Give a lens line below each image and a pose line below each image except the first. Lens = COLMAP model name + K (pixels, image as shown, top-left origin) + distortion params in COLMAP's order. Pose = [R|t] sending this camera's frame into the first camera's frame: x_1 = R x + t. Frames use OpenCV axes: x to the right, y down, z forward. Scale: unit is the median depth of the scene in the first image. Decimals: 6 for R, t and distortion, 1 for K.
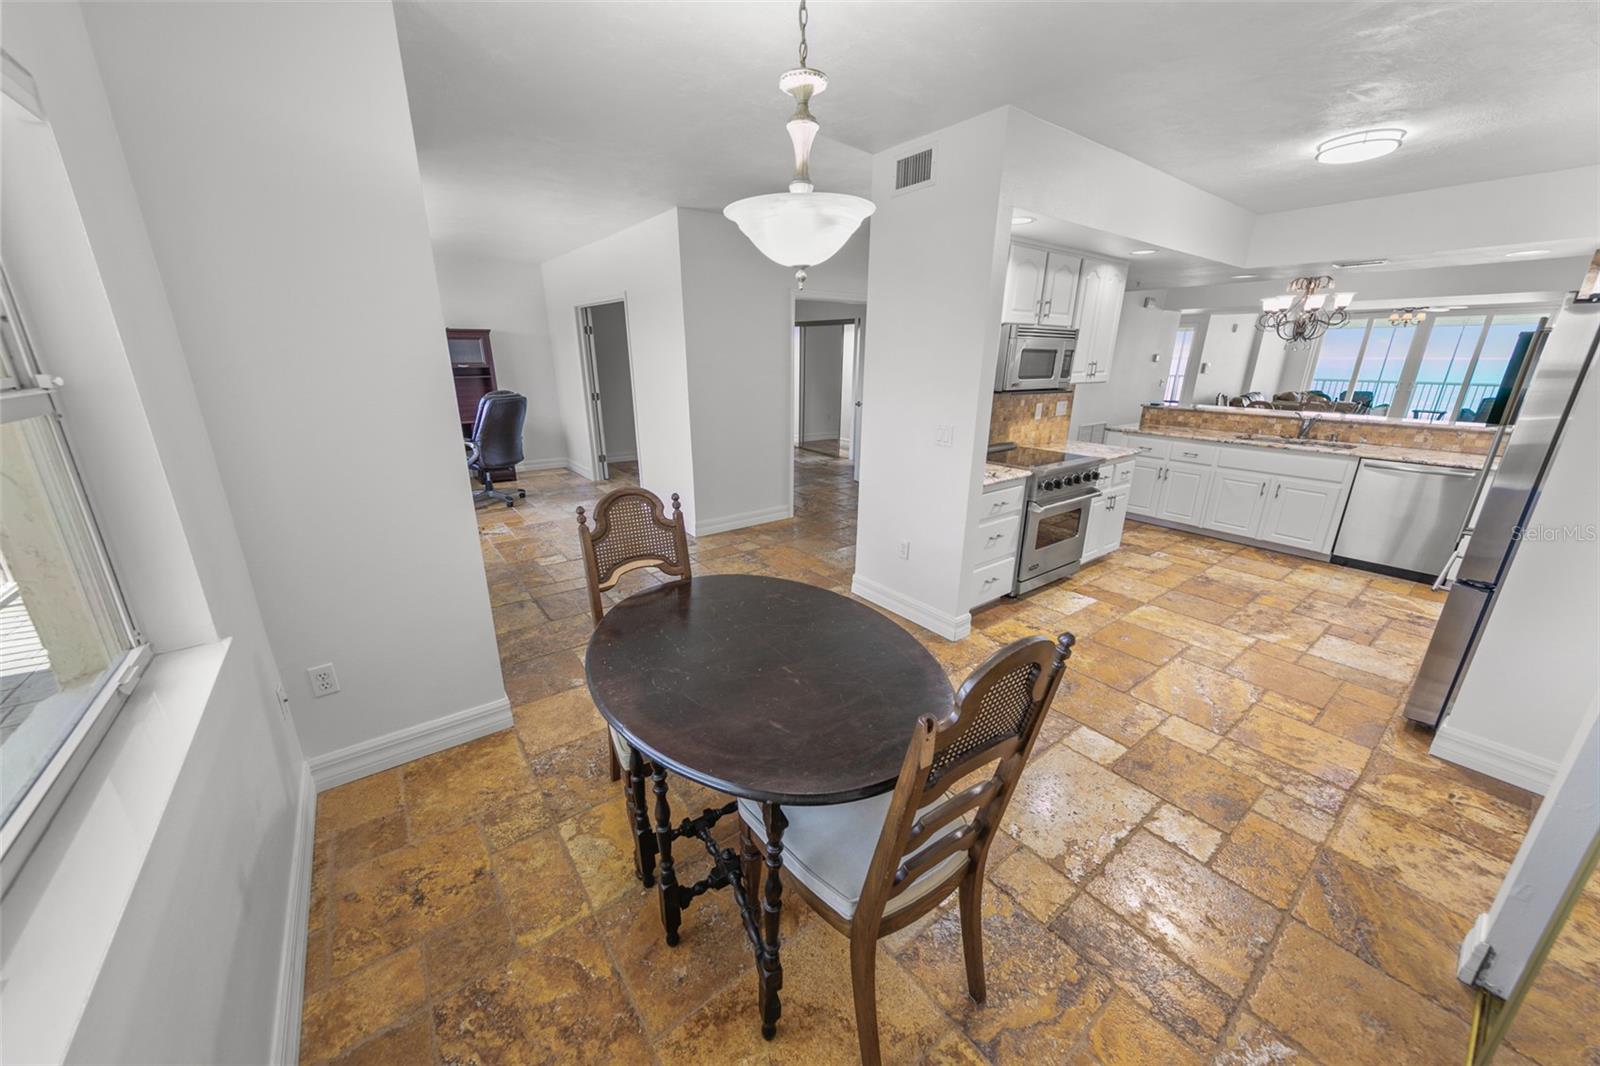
lens RADIAL K [[576.6, 0, 799.0], [0, 576.6, 531.3], [0, 0, 1]] dist [0.002185, 0.000016]
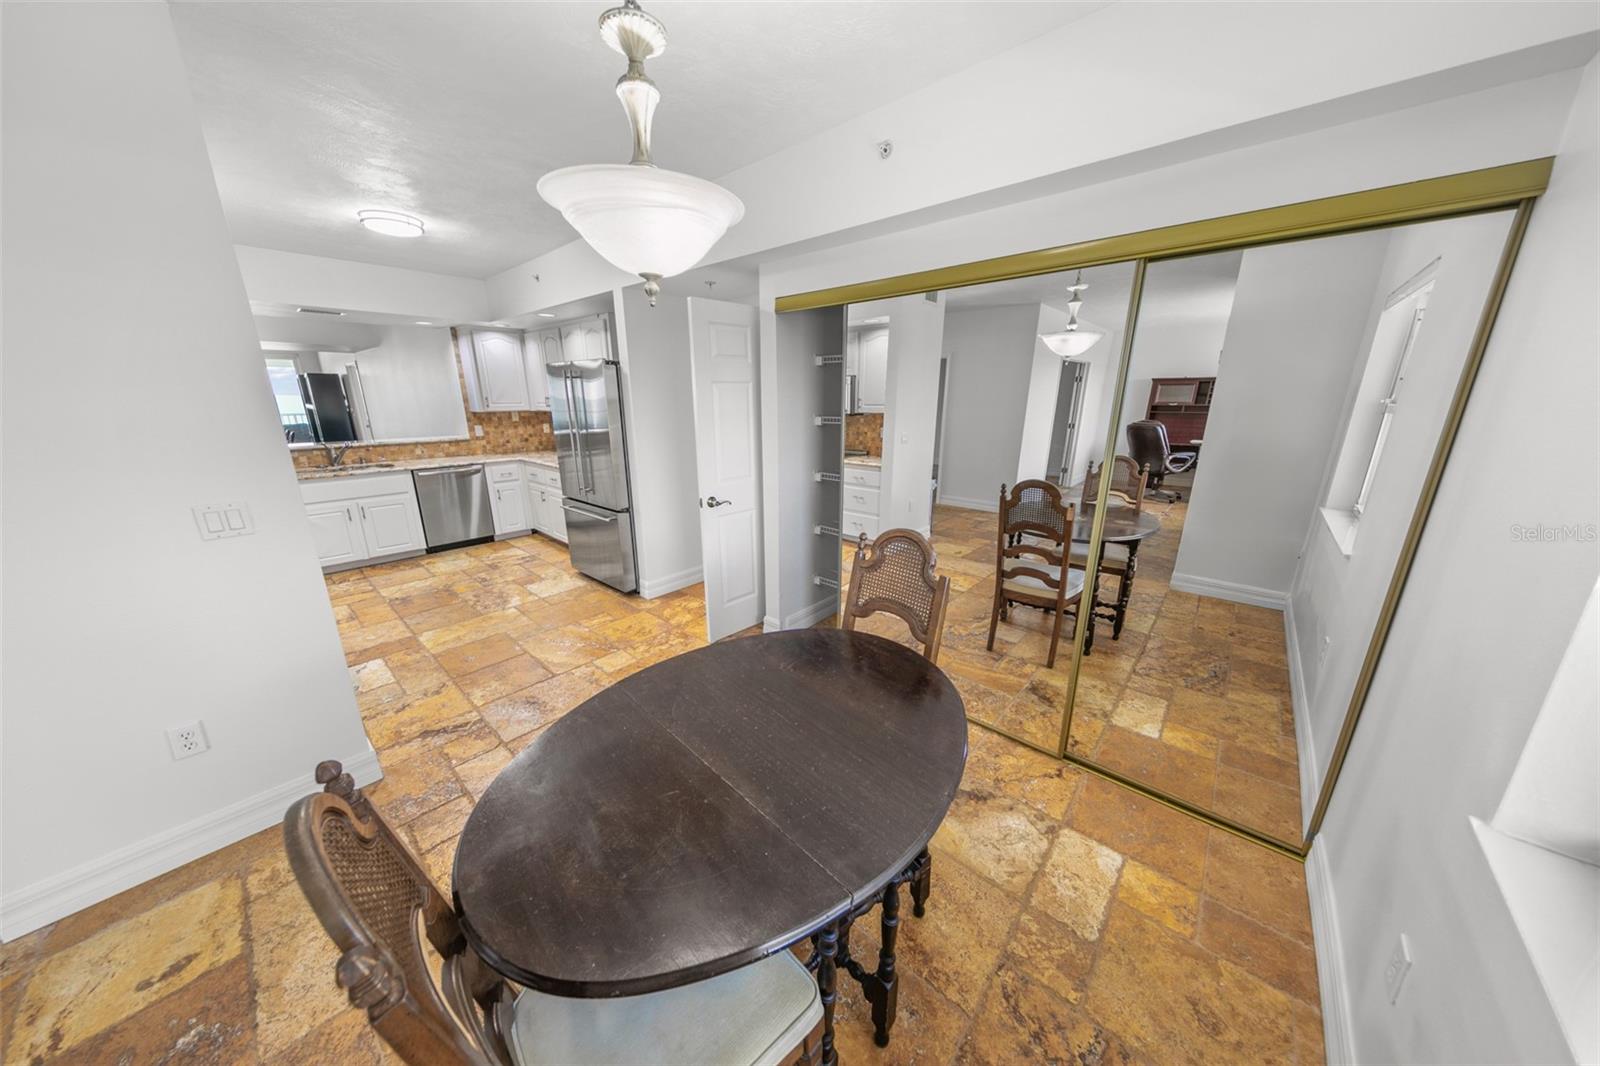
lens RADIAL K [[498.4, 0, 797.5], [0, 498.4, 535.4], [0, 0, 1]] dist [0.007526, -0.000207]
pose [[-0.190004, -0.276963, 0.941907, -0.292078], [0.292866, 0.899716, 0.323635, -0.115872], [-0.937085, 0.337345, -0.089837, 0.382620]]
